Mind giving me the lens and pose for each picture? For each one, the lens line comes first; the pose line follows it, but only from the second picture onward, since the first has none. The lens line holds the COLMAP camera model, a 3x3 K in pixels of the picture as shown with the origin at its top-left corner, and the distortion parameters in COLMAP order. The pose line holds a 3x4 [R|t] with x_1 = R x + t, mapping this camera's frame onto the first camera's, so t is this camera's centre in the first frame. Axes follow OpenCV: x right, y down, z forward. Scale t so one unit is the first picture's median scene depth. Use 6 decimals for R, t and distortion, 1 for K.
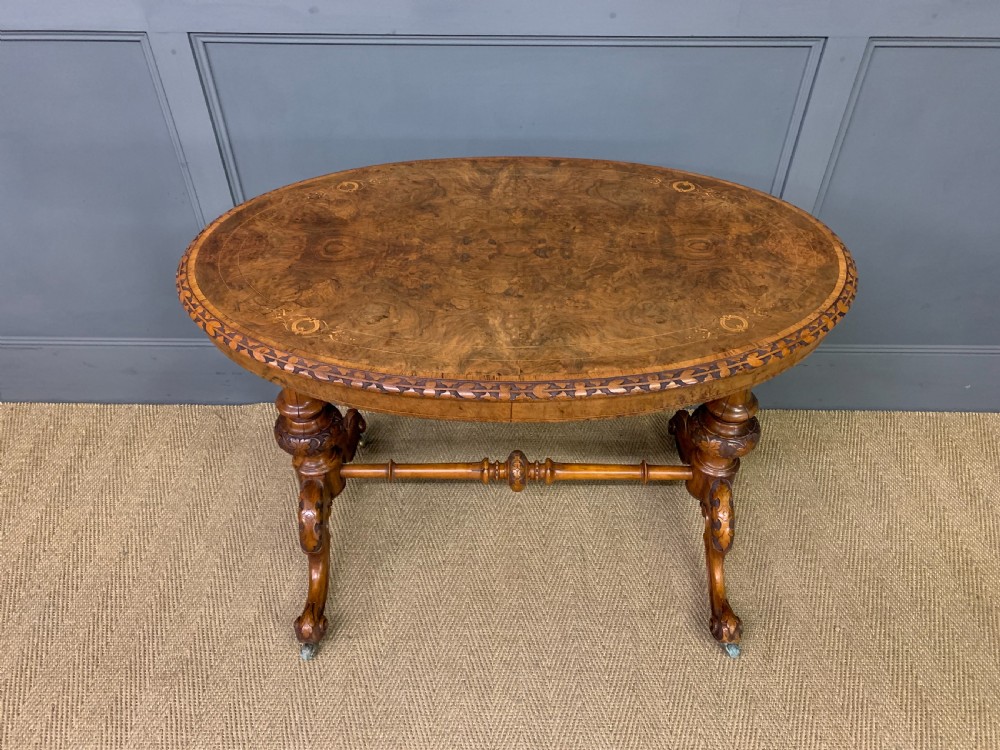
lens RADIAL K [[766.6, 0, 505.0], [0, 766.6, 381.3], [0, 0, 1]] dist [0.023554, -0.004452]
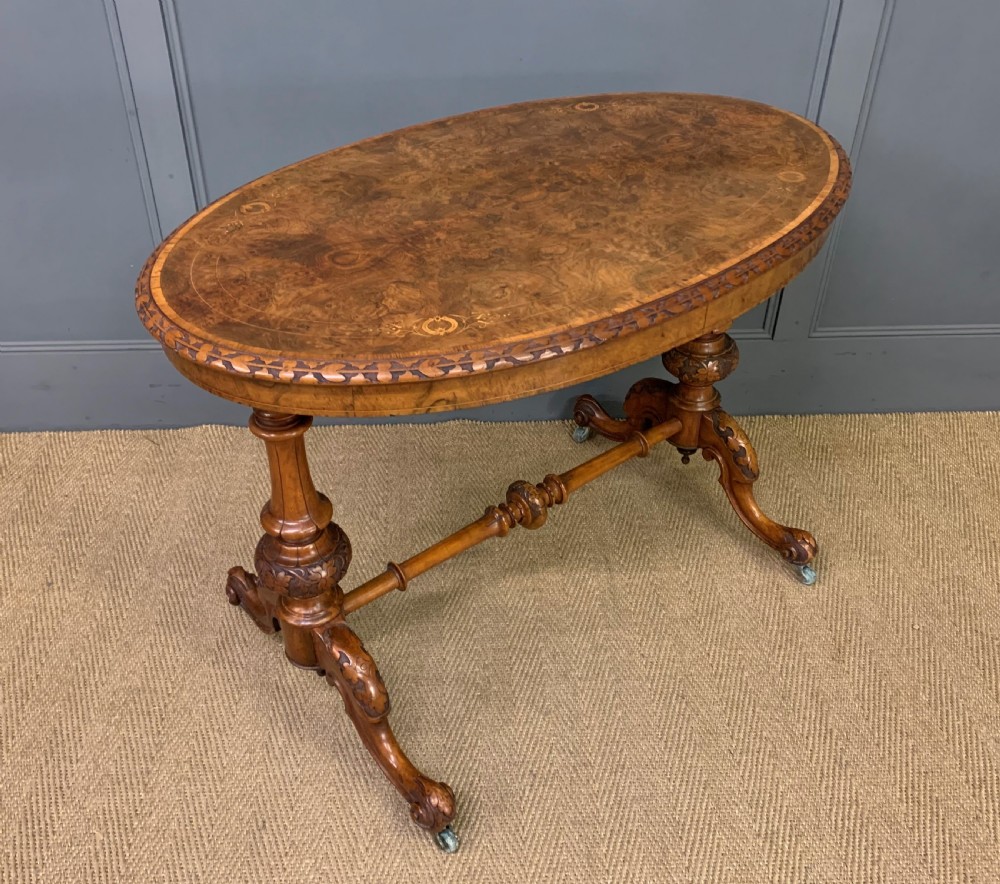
lens RADIAL K [[1040.8, 0, 495.7], [0, 1040.8, 440.9], [0, 0, 1]] dist [0.004882, -0.000110]
pose [[0.768445, -0.385391, 0.510848, -0.603251], [0.439229, 0.898216, 0.016915, 0.028533], [-0.465371, 0.211381, 0.859505, 0.086524]]
